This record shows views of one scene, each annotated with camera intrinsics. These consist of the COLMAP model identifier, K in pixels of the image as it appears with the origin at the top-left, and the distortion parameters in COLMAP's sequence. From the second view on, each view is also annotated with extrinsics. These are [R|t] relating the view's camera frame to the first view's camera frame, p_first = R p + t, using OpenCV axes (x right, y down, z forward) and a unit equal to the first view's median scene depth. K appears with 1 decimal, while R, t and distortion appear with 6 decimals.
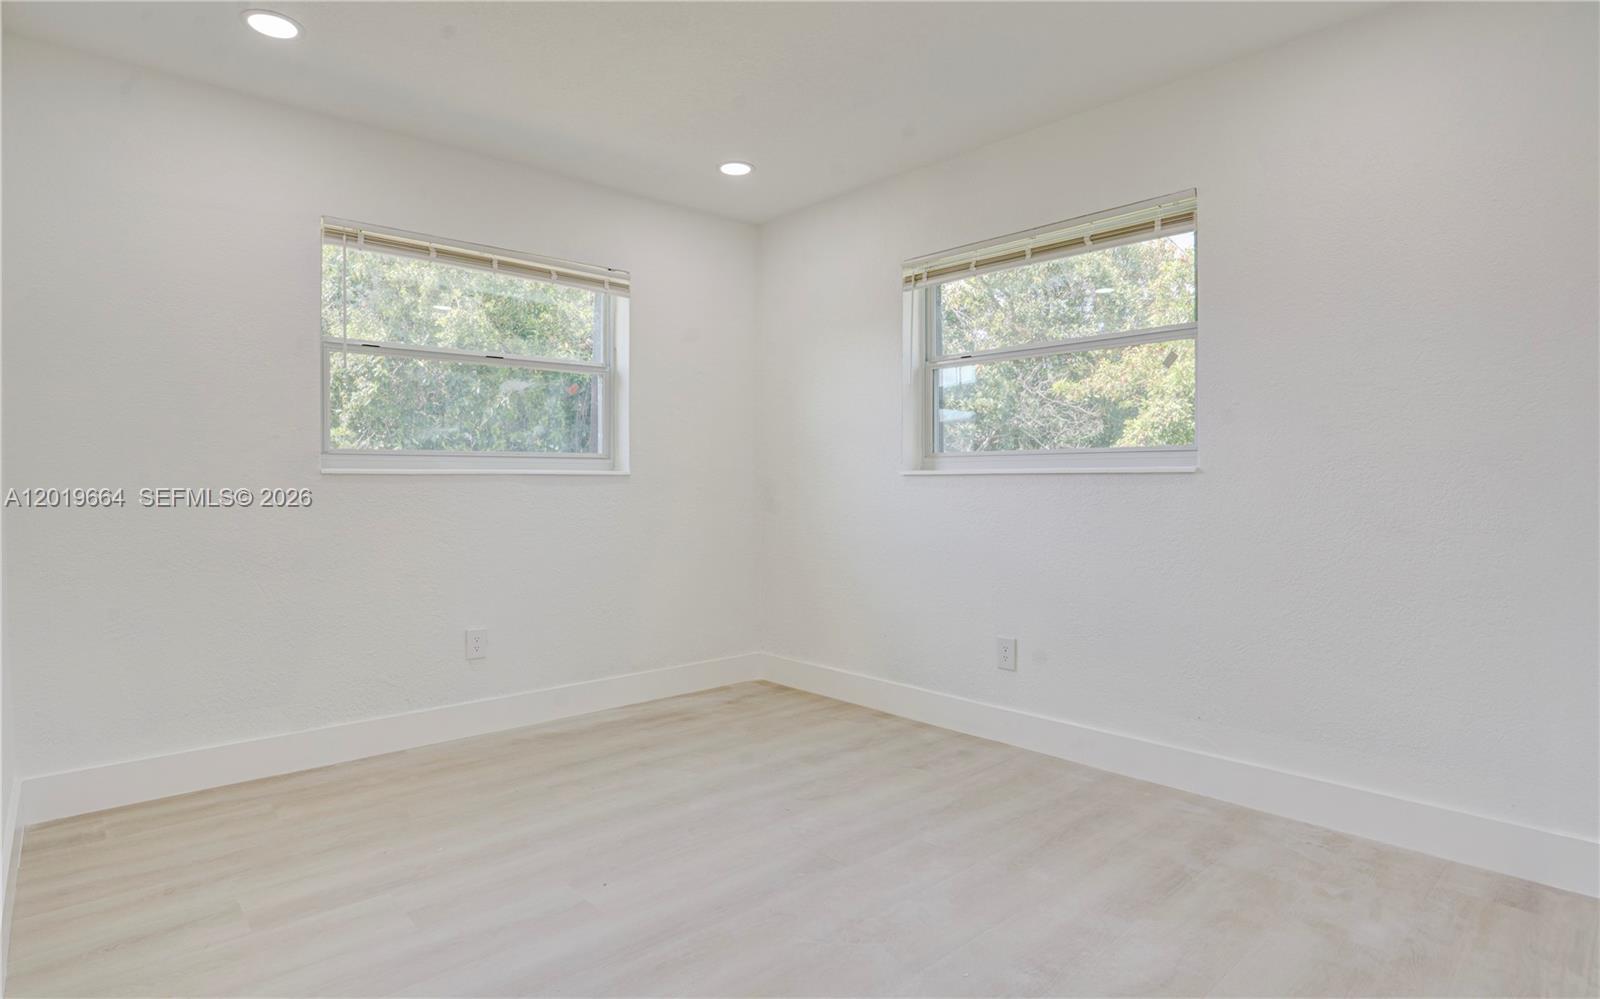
lens RADIAL K [[861.5, 0, 825.7], [0, 861.5, 493.4], [0, 0, 1]] dist [-0.053665, 0.023998]
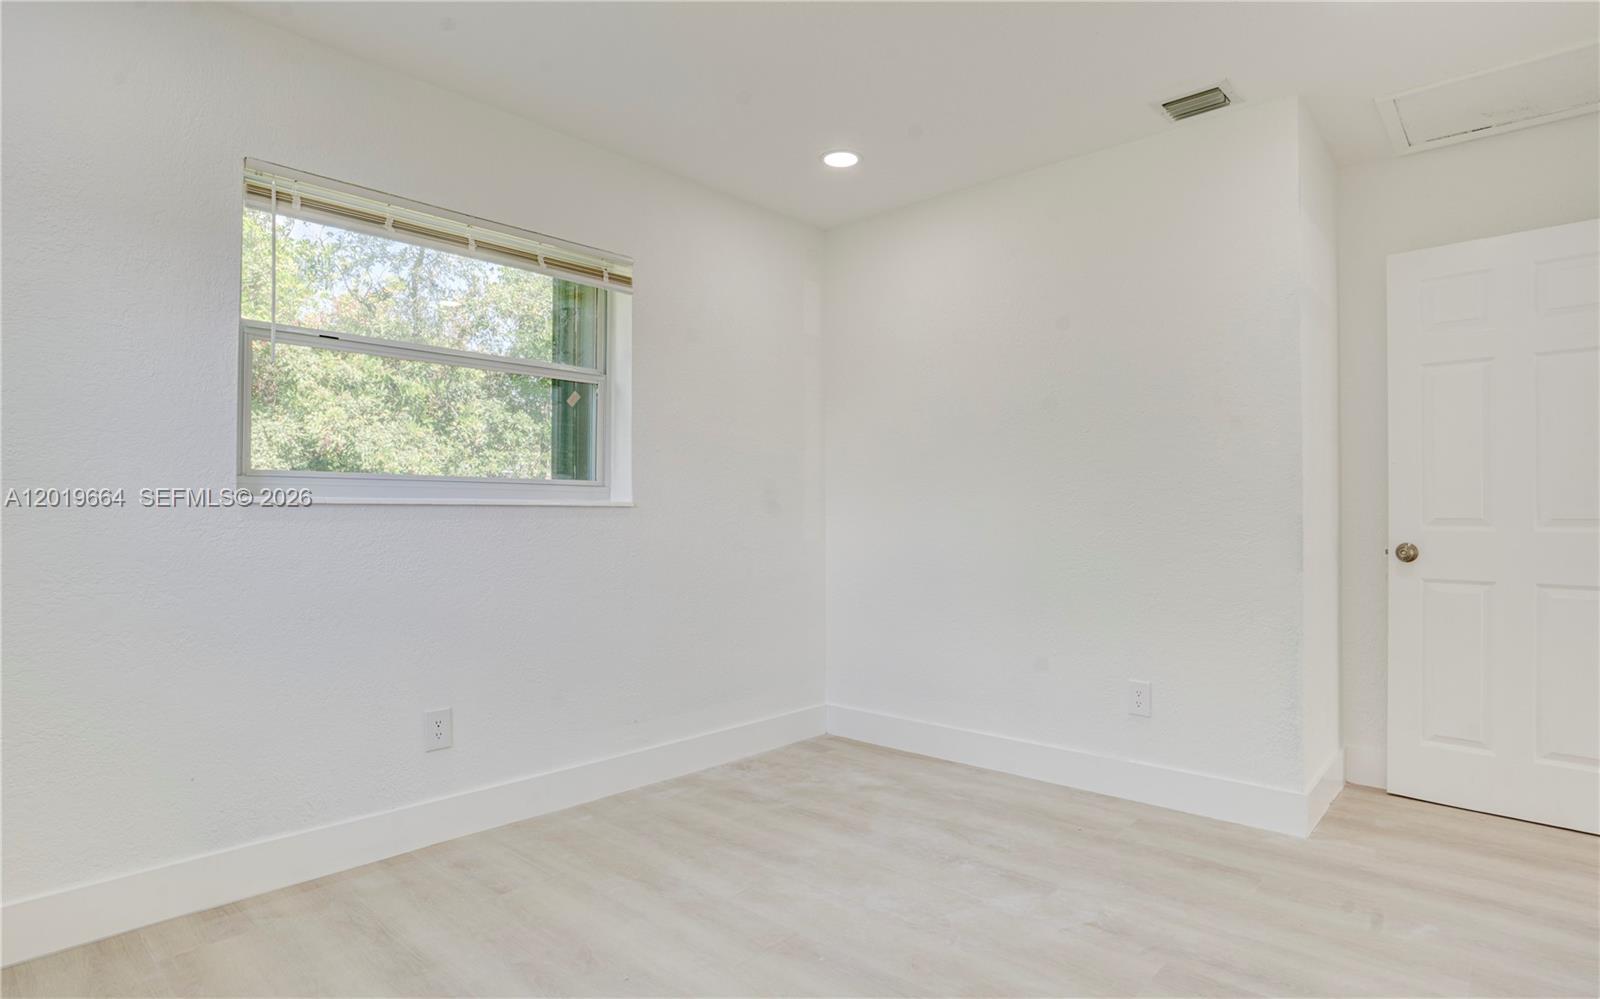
lens RADIAL K [[861.5, 0, 825.7], [0, 861.5, 493.4], [0, 0, 1]] dist [-0.053665, 0.023998]
pose [[-0.111434, 0.017299, 0.993621, -0.742166], [0.003263, 0.999849, -0.017041, -0.021785], [-0.993766, 0.001344, -0.111474, 0.876388]]
